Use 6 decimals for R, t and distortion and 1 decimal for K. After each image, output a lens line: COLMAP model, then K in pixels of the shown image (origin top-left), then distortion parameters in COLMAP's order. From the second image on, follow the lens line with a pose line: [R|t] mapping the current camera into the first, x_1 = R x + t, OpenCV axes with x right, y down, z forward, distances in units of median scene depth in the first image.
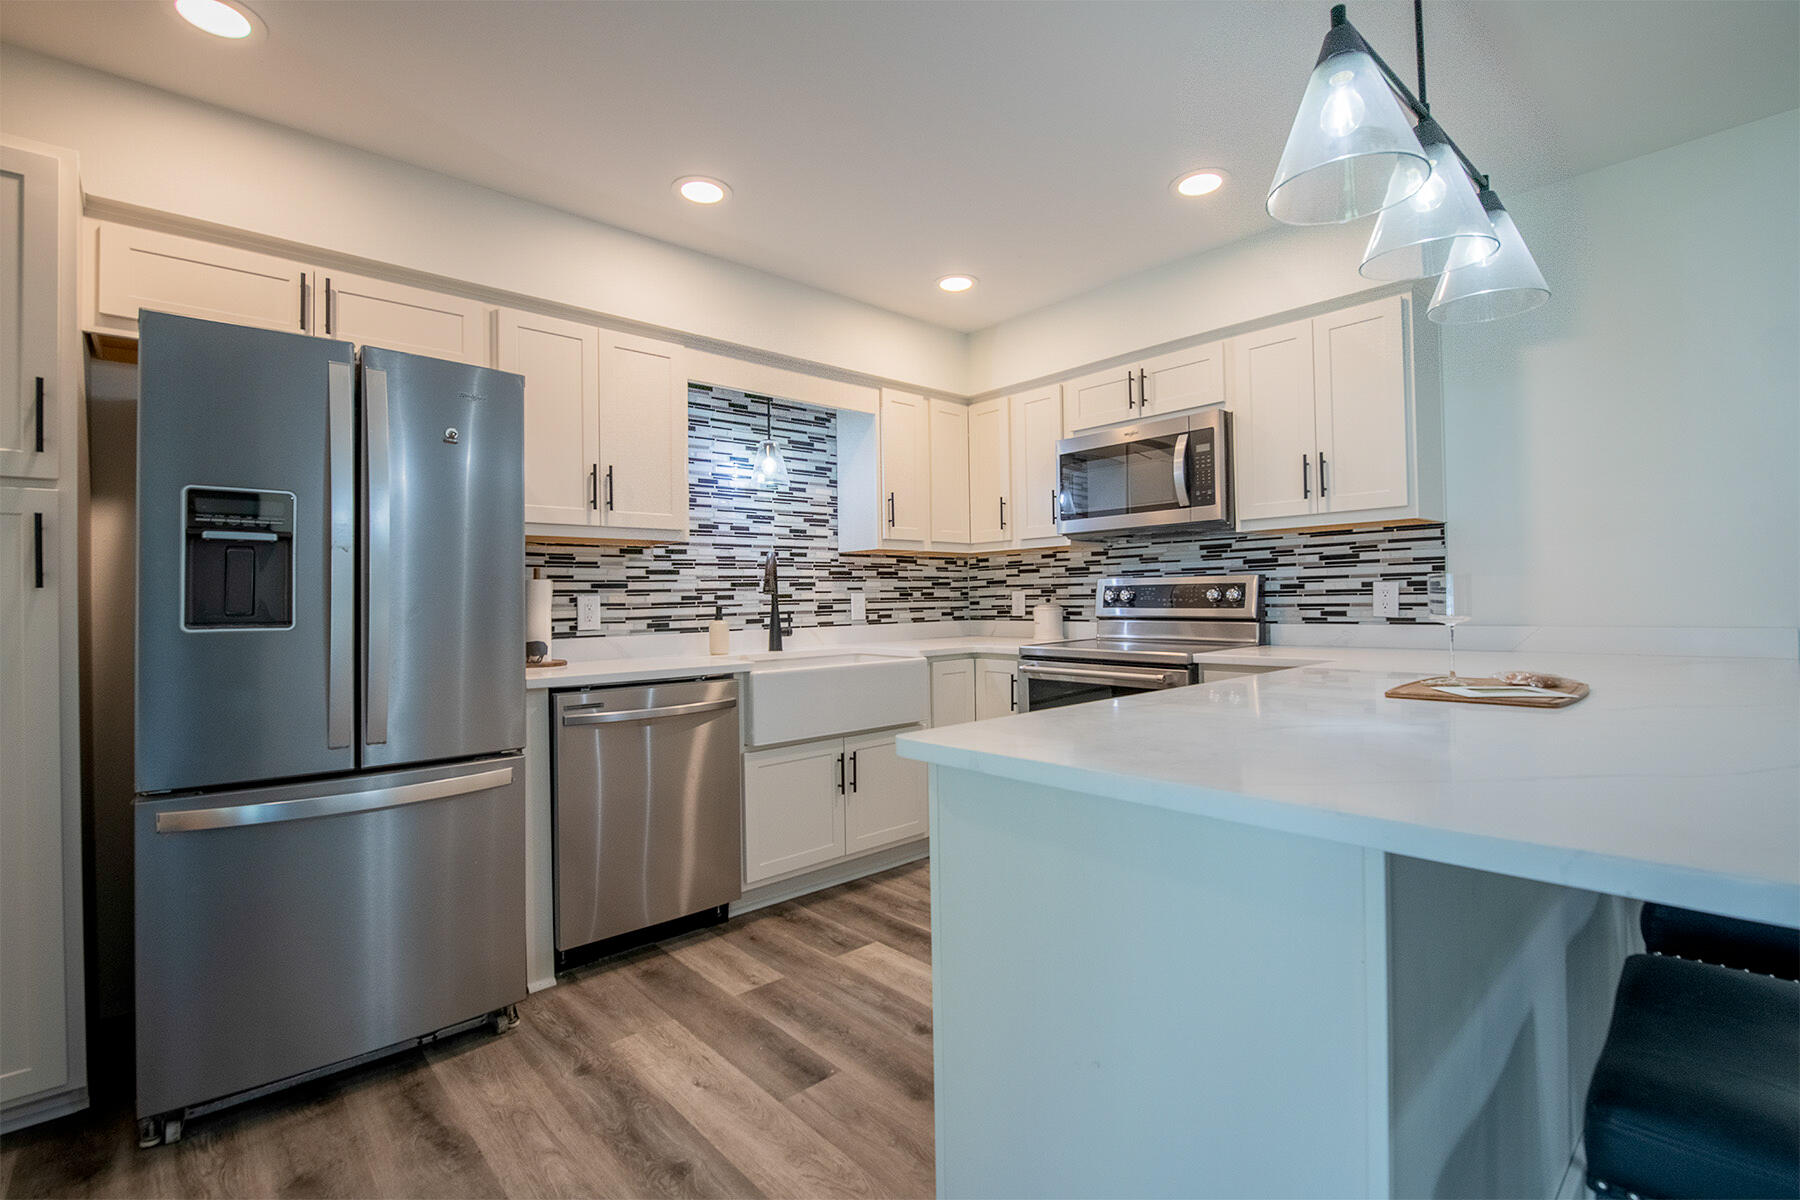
lens RADIAL K [[805.8, 0, 907.2], [0, 805.8, 597.8], [0, 0, 1]] dist [-0.016652, -0.001311]
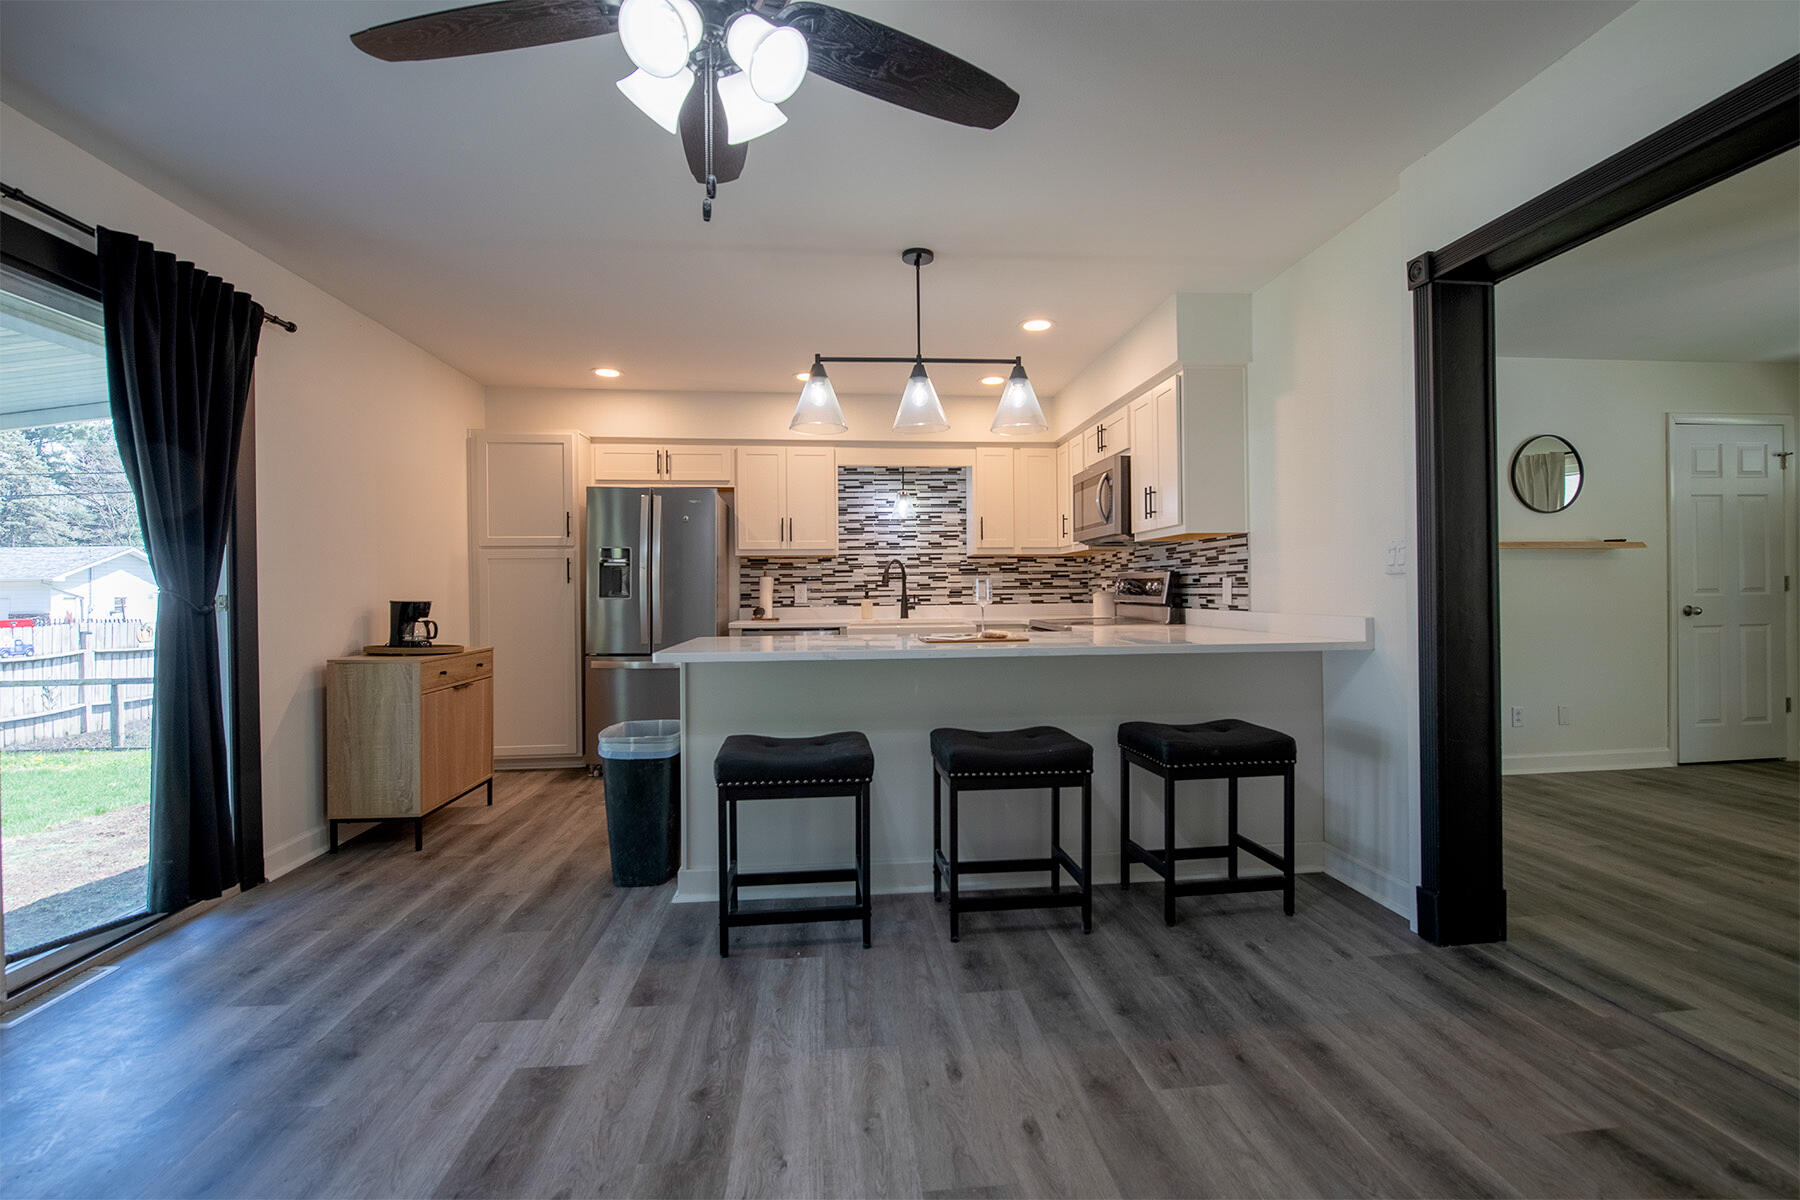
lens RADIAL K [[805.8, 0, 911.0], [0, 805.8, 594.5], [0, 0, 1]] dist [-0.016652, -0.001311]
pose [[0.800863, 0.012708, -0.598713, 0.811443], [-0.002148, 0.999829, 0.018348, -0.013016], [0.598844, -0.013408, 0.800753, -0.302600]]
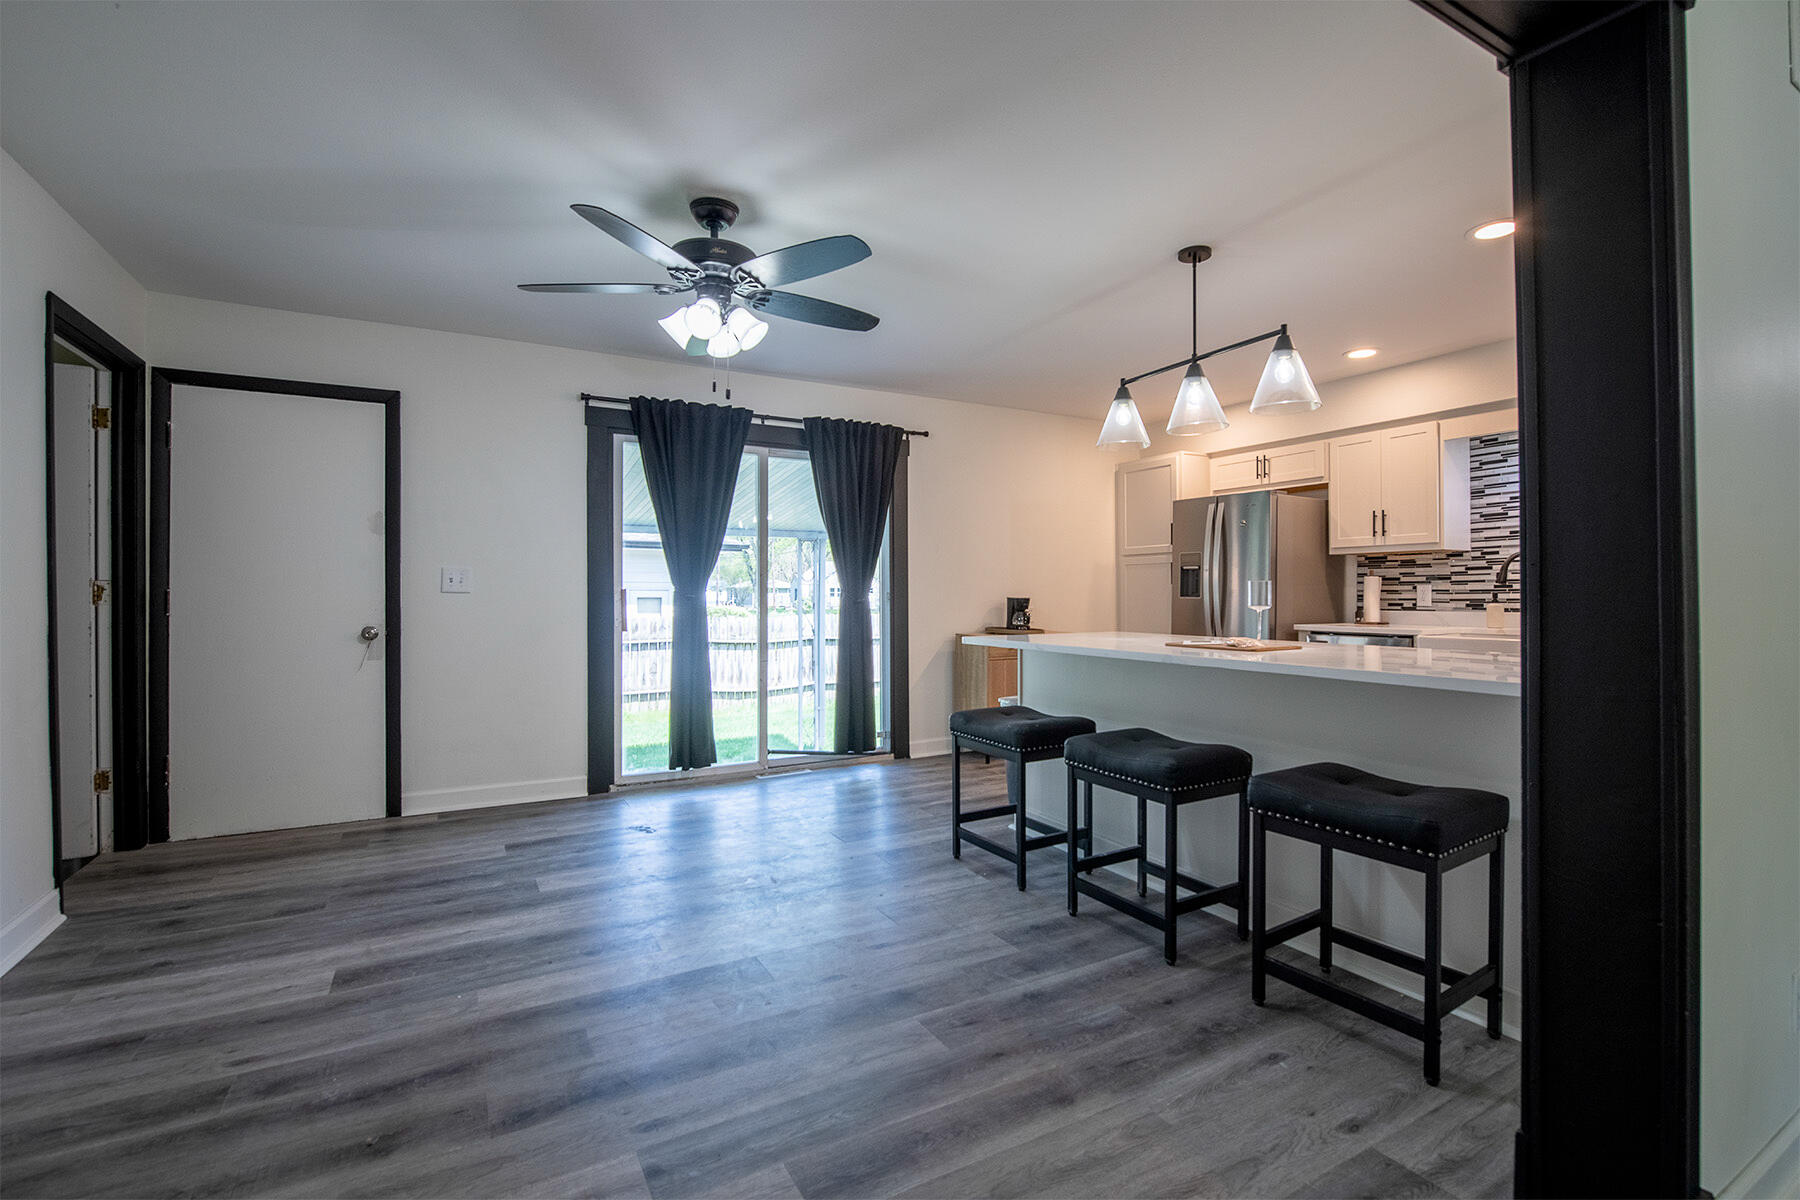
lens RADIAL K [[805.8, 0, 904.7], [0, 805.8, 589.7], [0, 0, 1]] dist [-0.016652, -0.001311]
pose [[-0.228320, 0.012542, -0.973505, 1.210585], [0.008876, 0.999902, 0.010800, -0.016917], [0.973546, -0.006175, -0.228409, 0.310869]]
